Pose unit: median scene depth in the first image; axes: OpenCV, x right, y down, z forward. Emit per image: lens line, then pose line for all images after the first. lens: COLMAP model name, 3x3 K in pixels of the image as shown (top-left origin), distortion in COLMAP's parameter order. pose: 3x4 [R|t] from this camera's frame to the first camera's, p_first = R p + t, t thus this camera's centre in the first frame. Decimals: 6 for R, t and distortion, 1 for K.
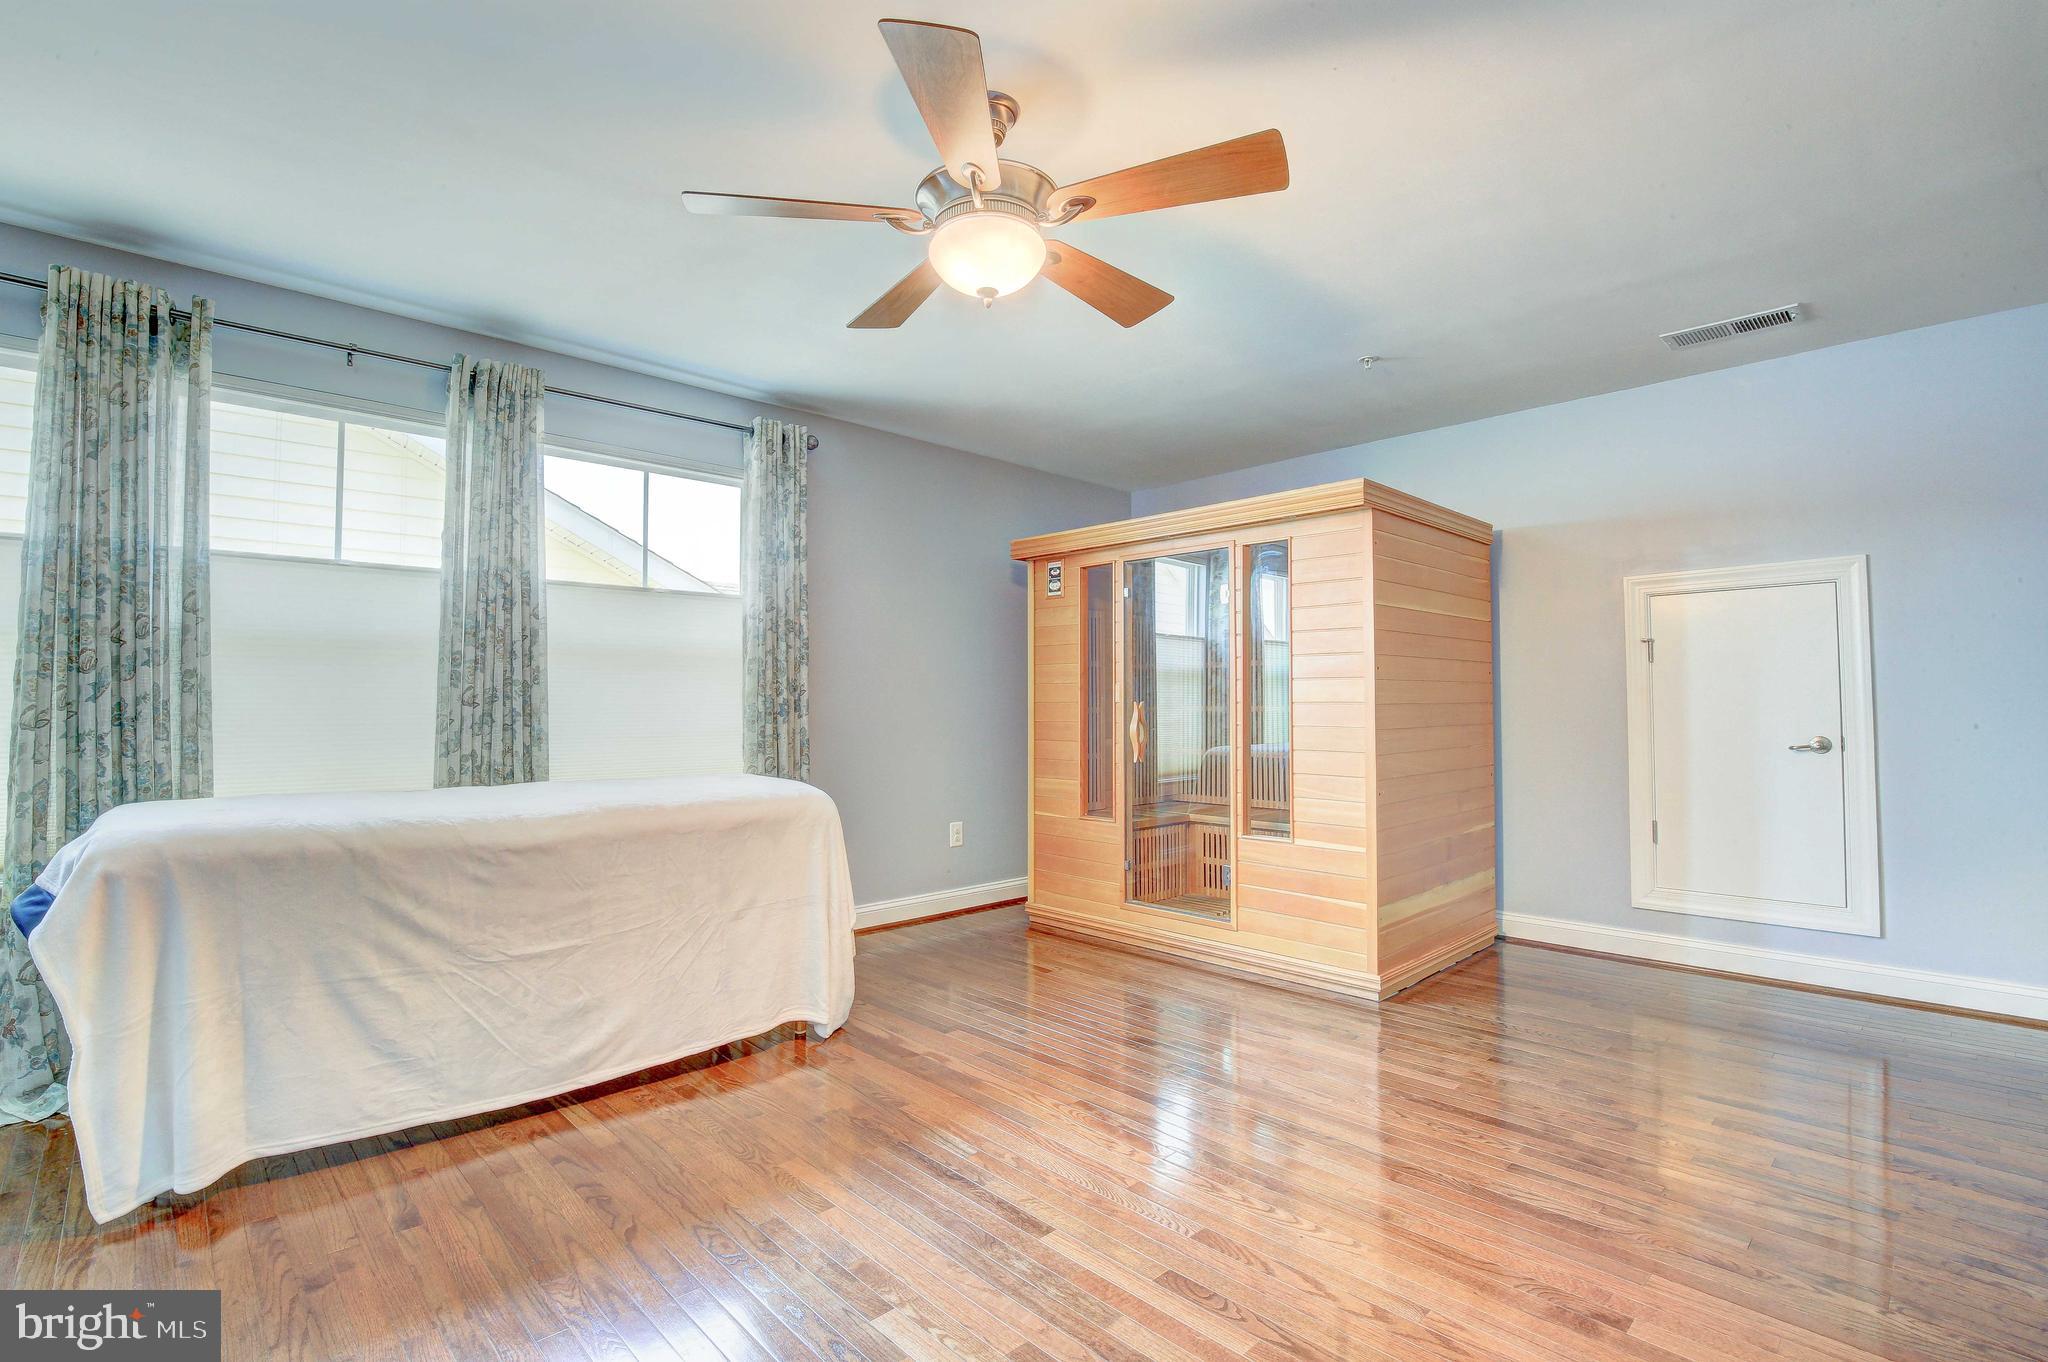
lens RADIAL K [[964.7, 0, 998.3], [0, 964.7, 688.0], [0, 0, 1]] dist [-0.025457, 0.000388]
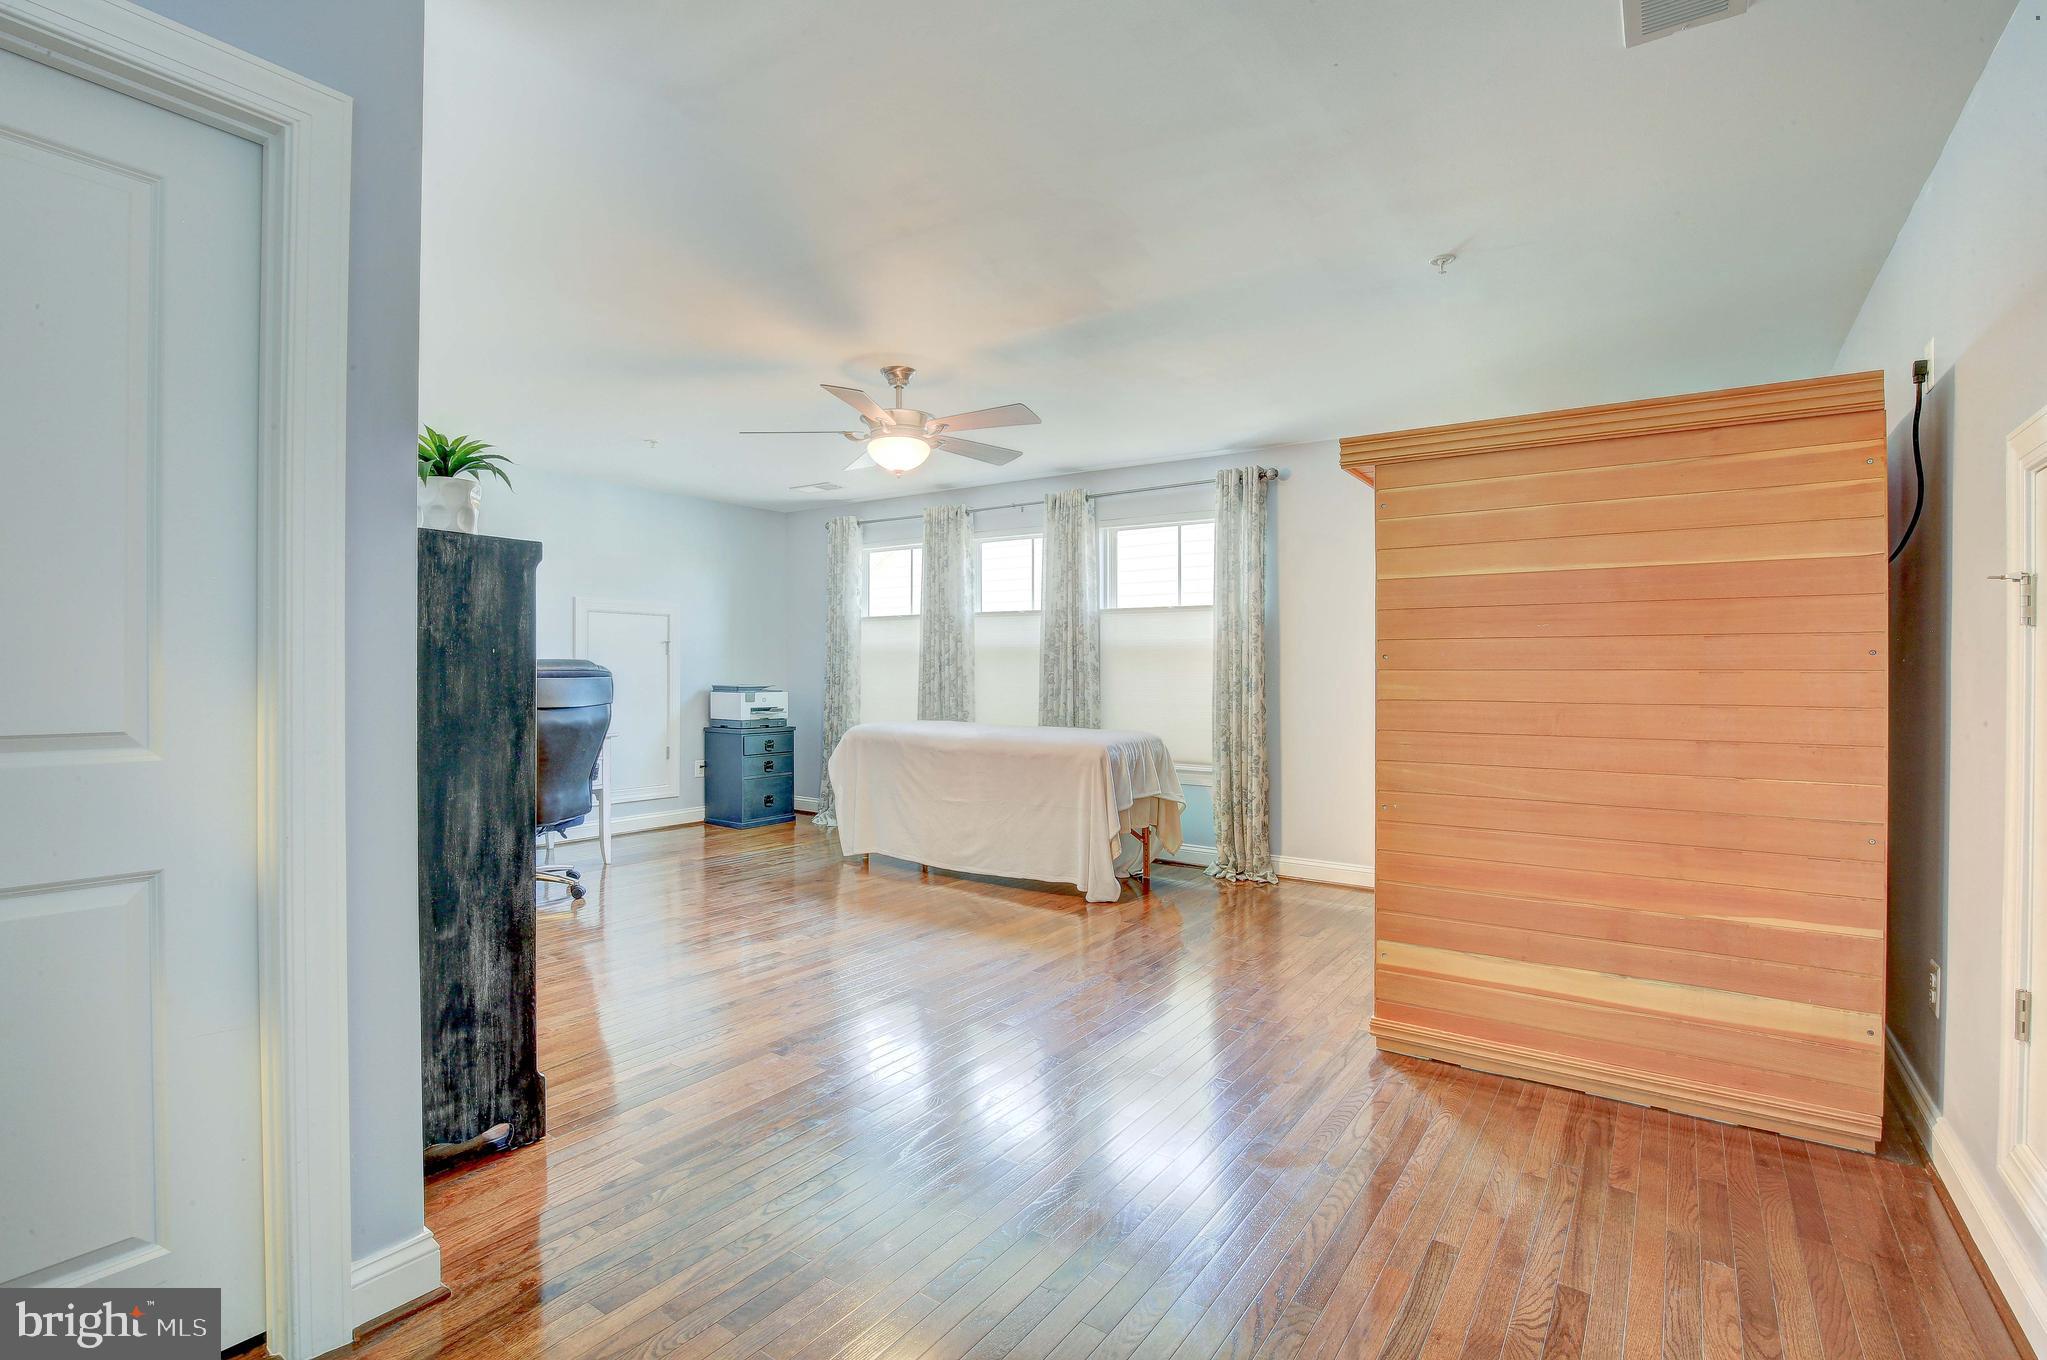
lens RADIAL K [[964.2, 0, 997.8], [0, 964.2, 687.0], [0, 0, 1]] dist [-0.025457, 0.000388]
pose [[0.177978, 0.023504, -0.983754, 1.324316], [0.013161, 0.999568, 0.026263, -0.025247], [0.983947, -0.017621, 0.177591, 0.587202]]
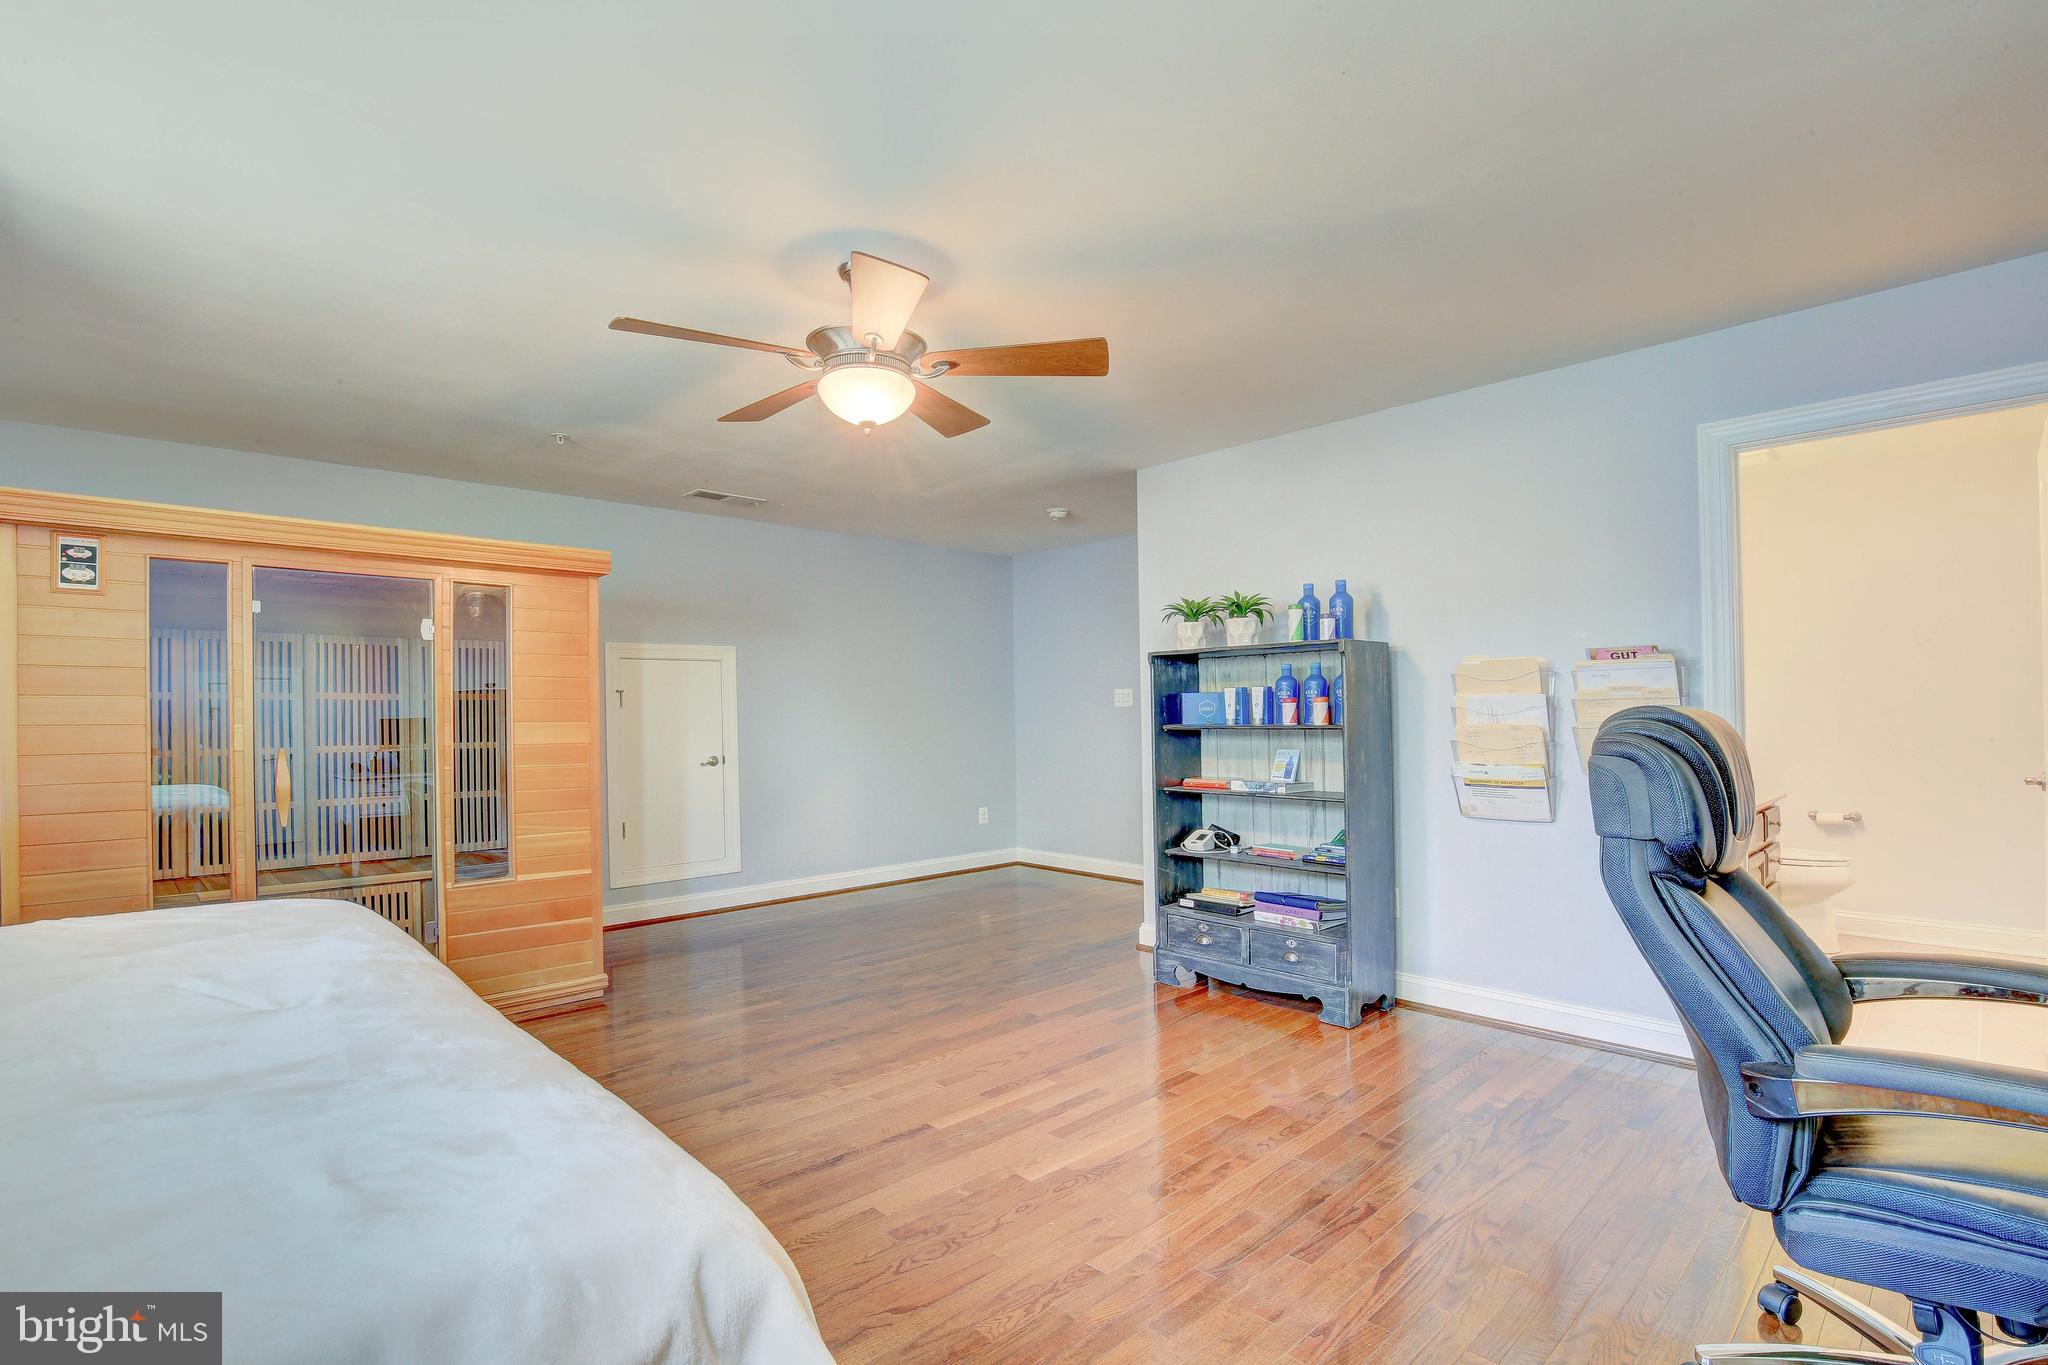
lens RADIAL K [[964.7, 0, 998.3], [0, 964.7, 689.5], [0, 0, 1]] dist [-0.025457, 0.000388]
pose [[-0.004791, 0.027859, 0.999600, -0.887332], [-0.005777, 0.999594, -0.027887, -0.021571], [-0.999972, -0.005908, -0.004628, 0.586326]]
